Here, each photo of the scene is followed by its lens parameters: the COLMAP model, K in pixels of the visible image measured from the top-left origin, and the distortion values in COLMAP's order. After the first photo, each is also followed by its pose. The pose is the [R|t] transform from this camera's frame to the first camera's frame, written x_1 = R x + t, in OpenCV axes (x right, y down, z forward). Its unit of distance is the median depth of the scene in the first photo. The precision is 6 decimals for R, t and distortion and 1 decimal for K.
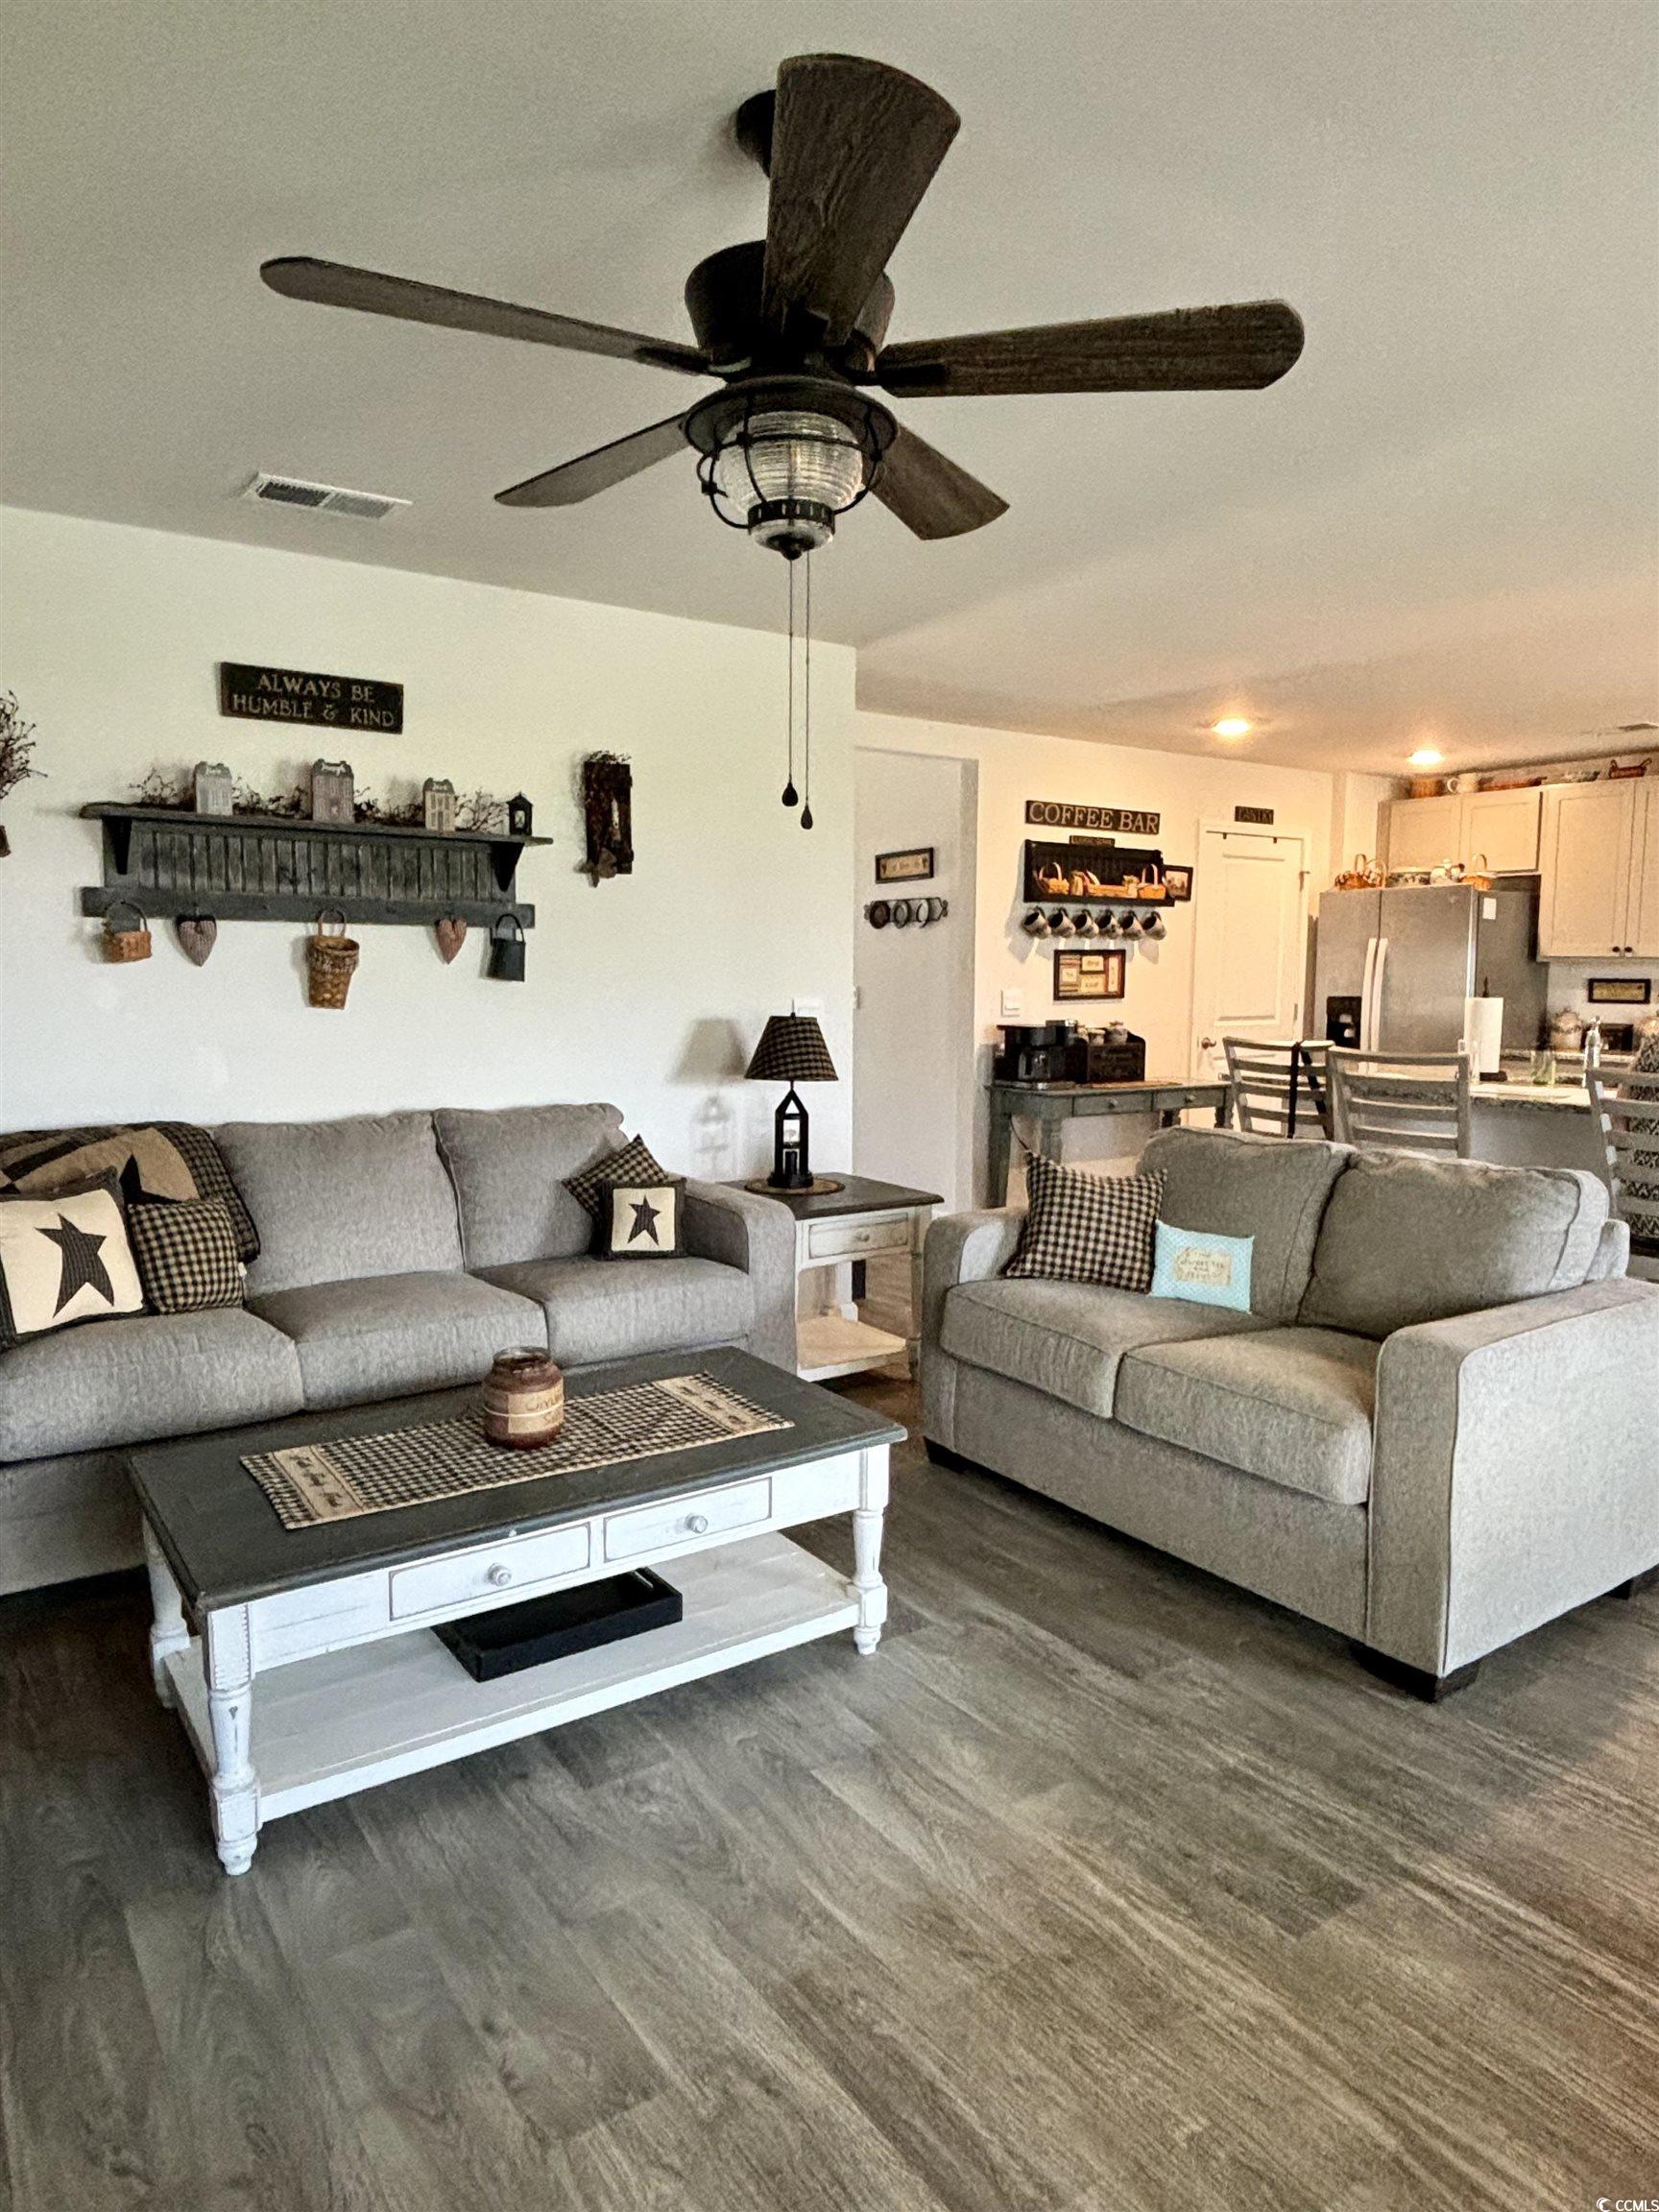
lens RADIAL K [[1374.7, 0, 829.5], [0, 1374.7, 1106.0], [0, 0, 1]] dist [0.000792, -0.000201]
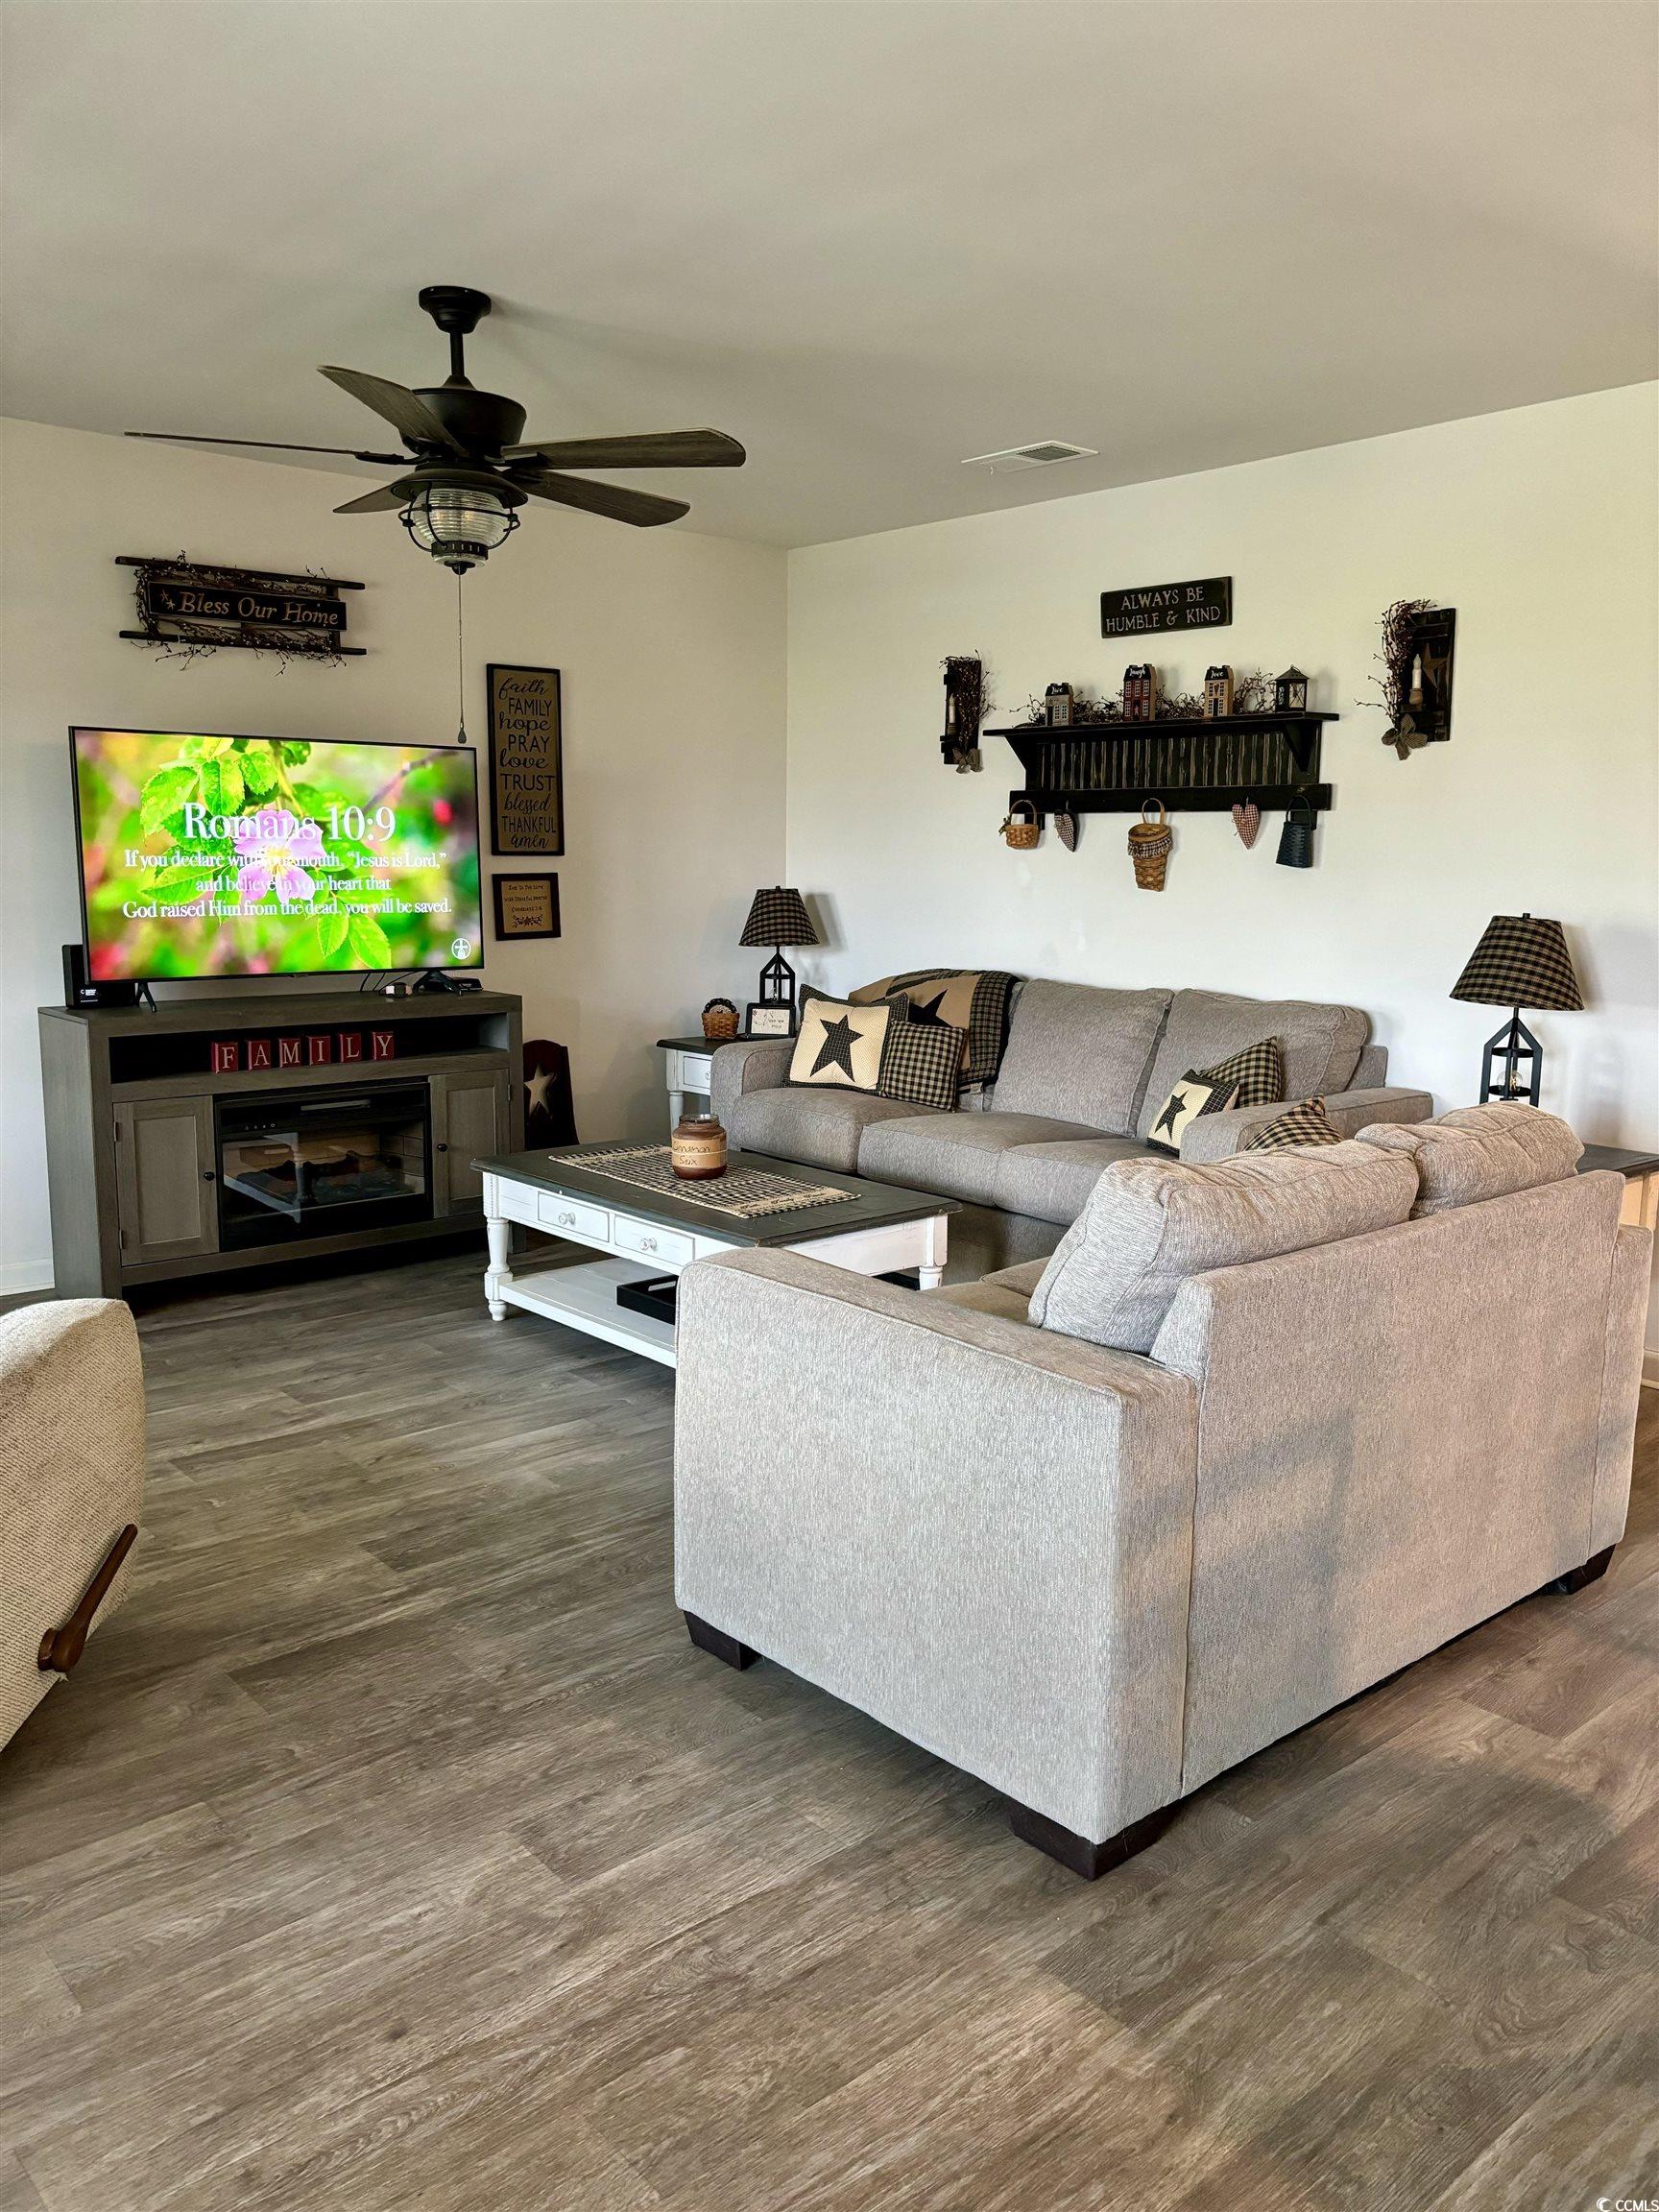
lens RADIAL K [[1646.6, 0, 829.5], [0, 1646.6, 1106.0], [0, 0, 1]] dist [0.041846, -0.056467]
pose [[0.119994, 0.151277, -0.981181, 0.500094], [-0.106638, 0.984568, 0.138758, -0.029353], [0.987031, 0.087981, 0.134274, 0.305365]]
